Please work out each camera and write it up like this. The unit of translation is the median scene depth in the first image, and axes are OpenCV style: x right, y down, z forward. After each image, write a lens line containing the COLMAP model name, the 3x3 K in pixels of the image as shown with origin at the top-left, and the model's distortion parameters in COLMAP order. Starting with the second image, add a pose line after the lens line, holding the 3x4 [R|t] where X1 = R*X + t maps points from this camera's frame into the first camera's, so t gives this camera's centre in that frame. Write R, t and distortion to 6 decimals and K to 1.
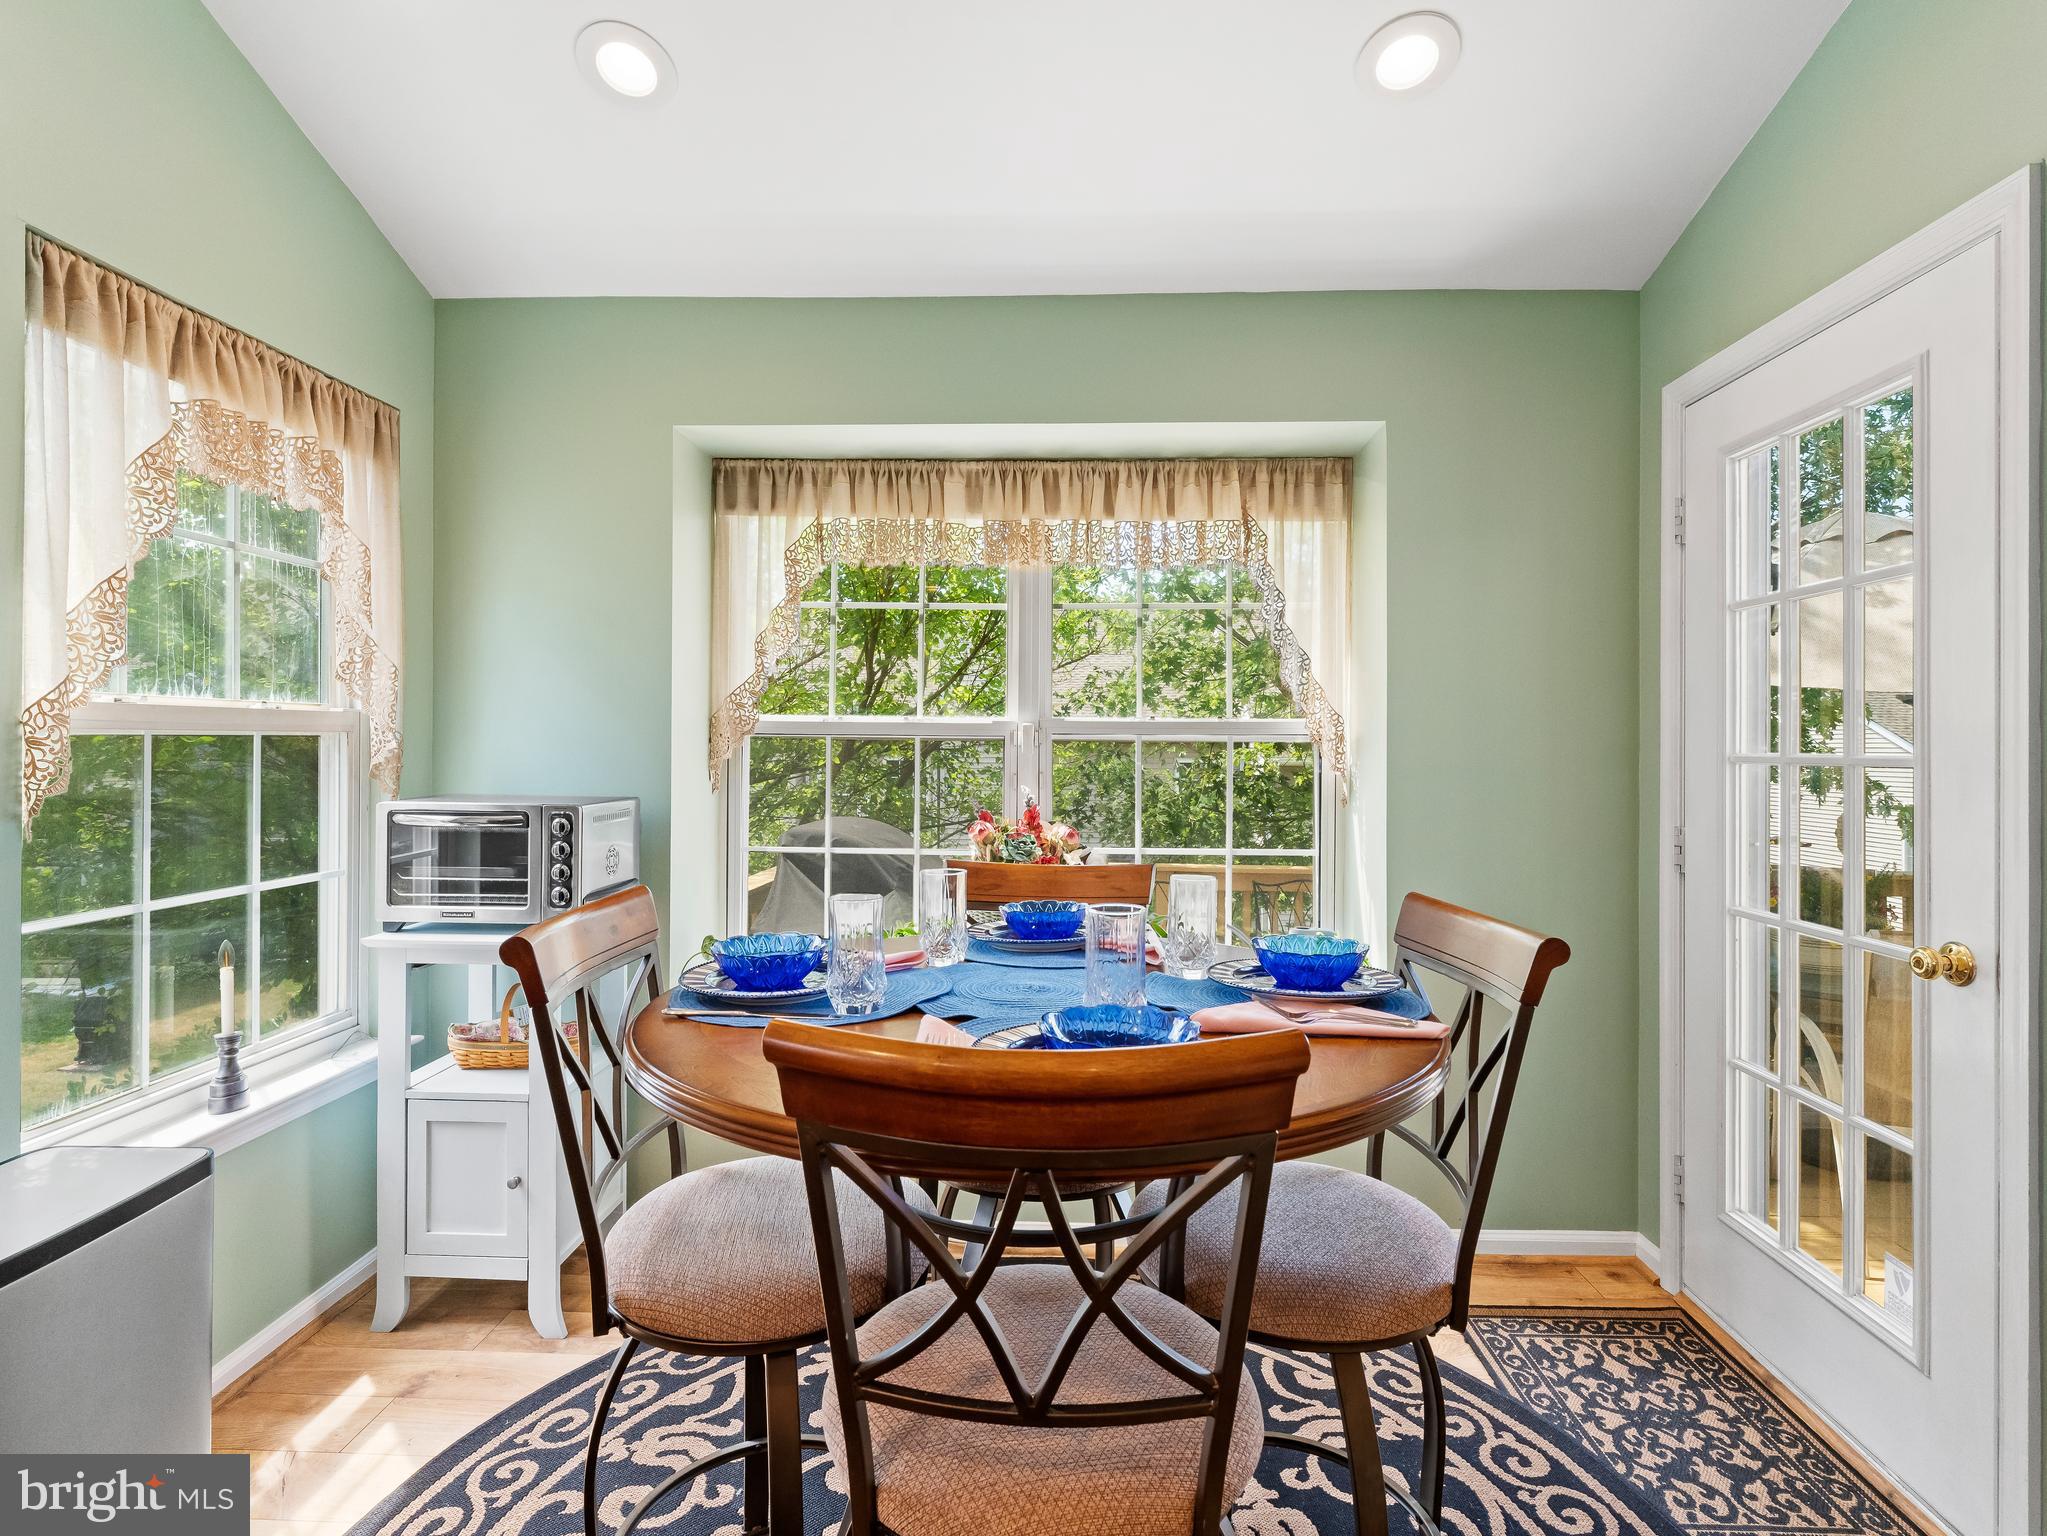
lens RADIAL K [[1039.8, 0, 1023.5], [0, 1039.8, 768.0], [0, 0, 1]] dist [0.000391, -0.000420]
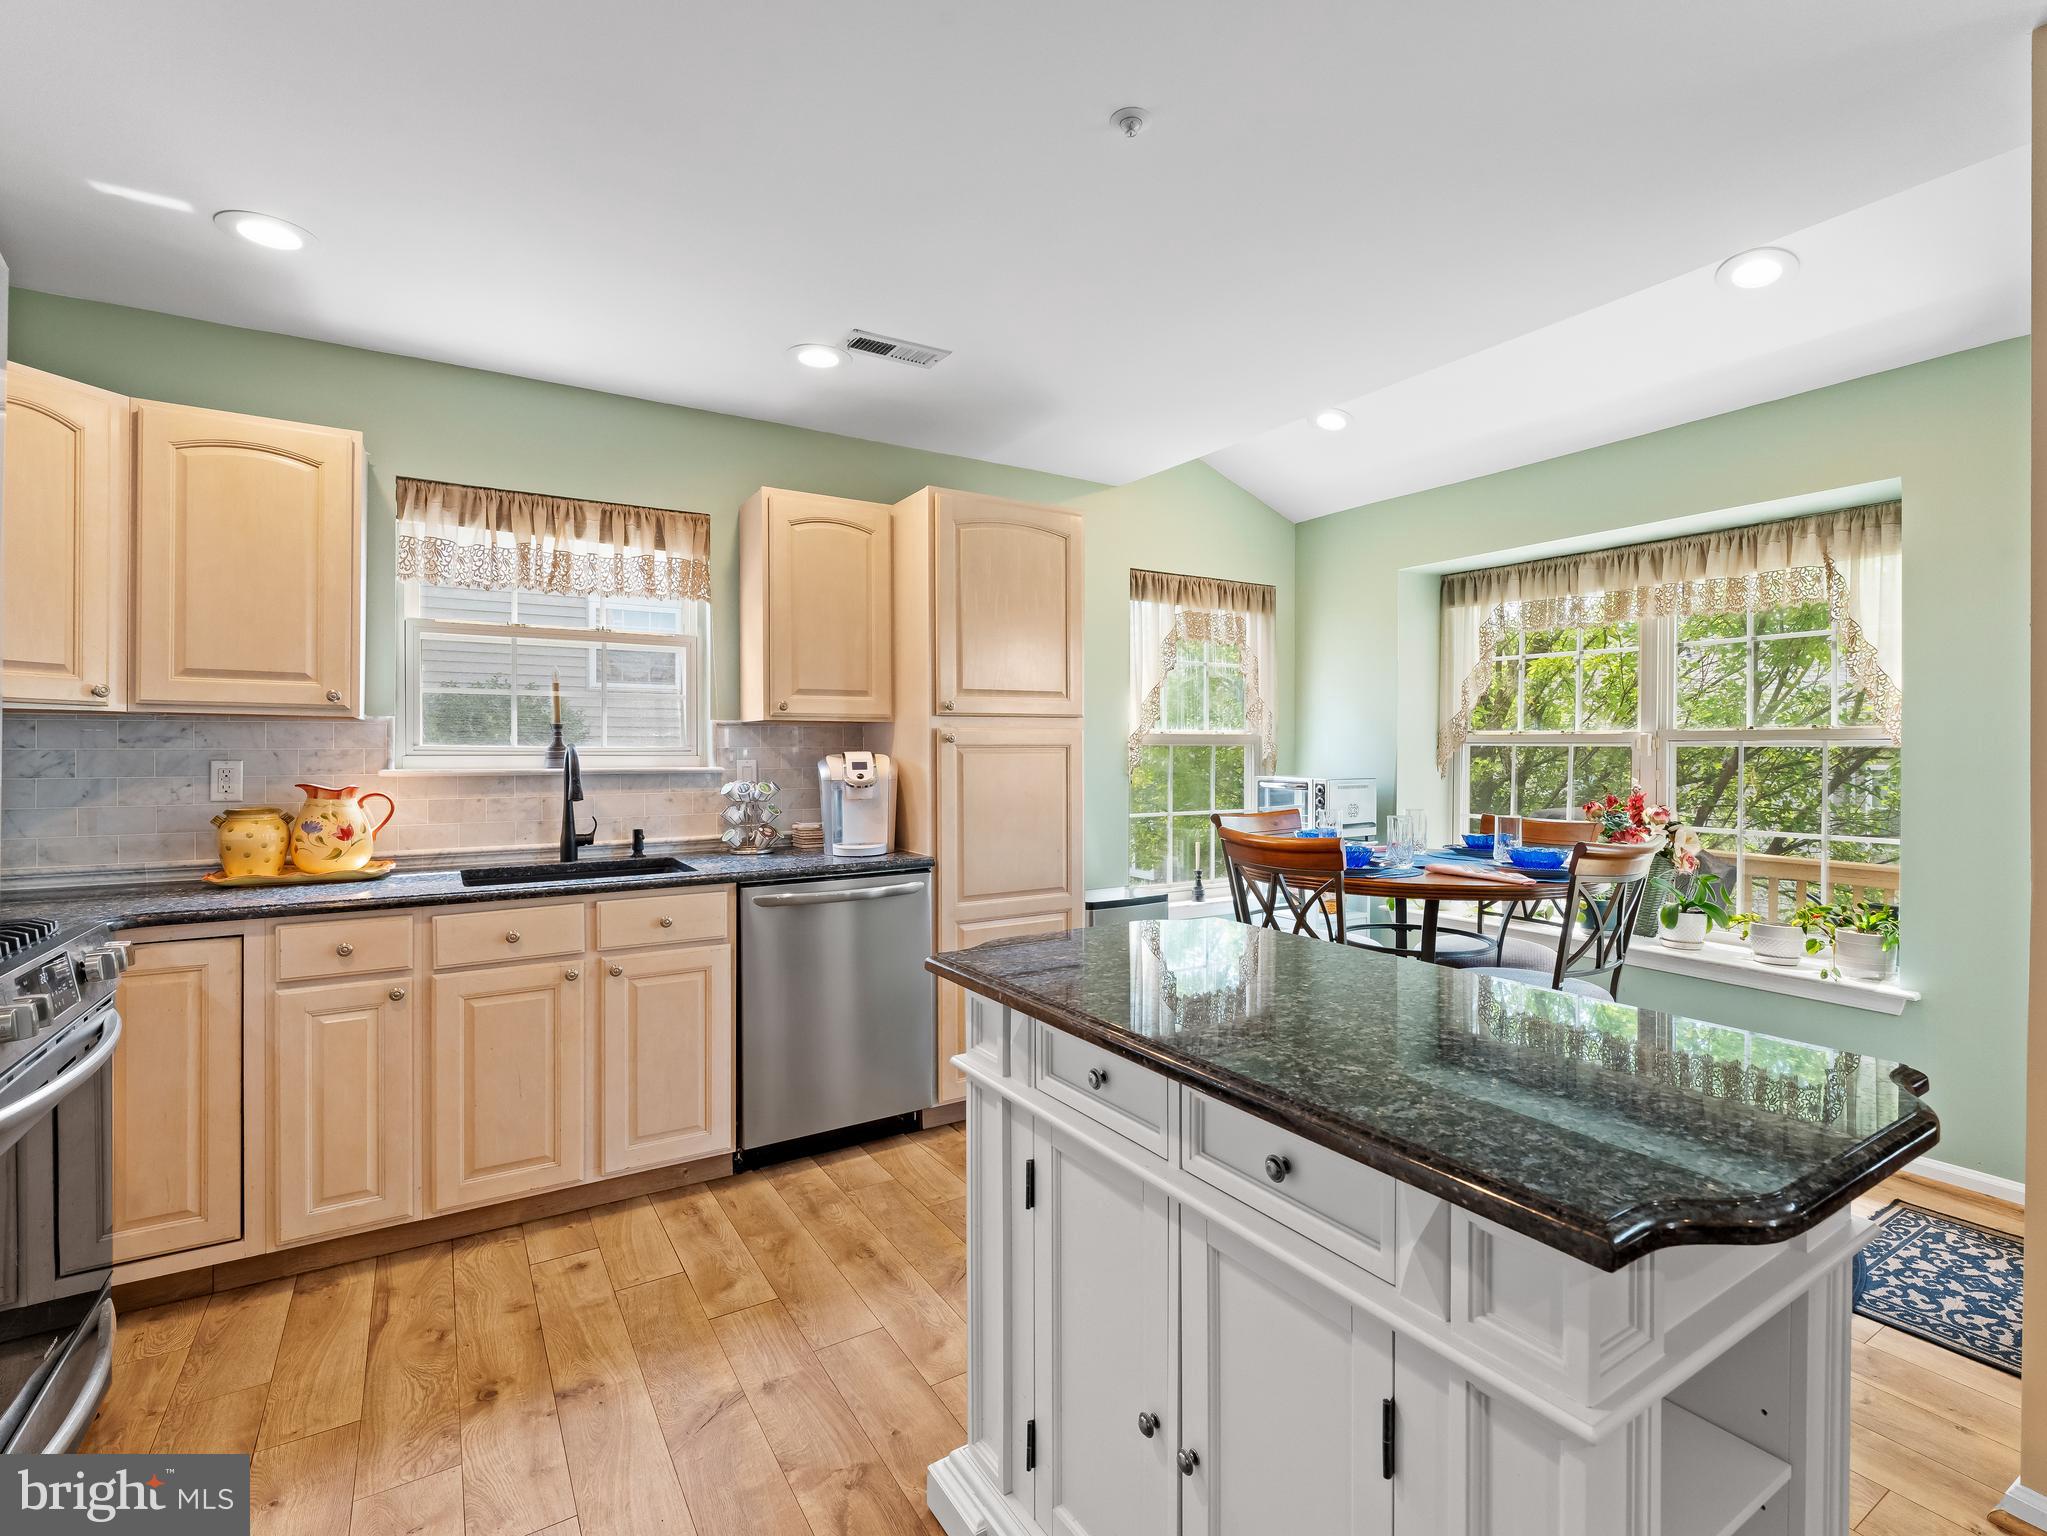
lens RADIAL K [[967.9, 0, 1026.6], [0, 967.9, 741.4], [0, 0, 1]] dist [0.000166, -0.000090]
pose [[0.552286, -0.011160, -0.833580, 0.659921], [-0.017276, 0.999542, -0.024828, 0.016841], [0.833476, 0.028113, 0.551841, -0.419612]]
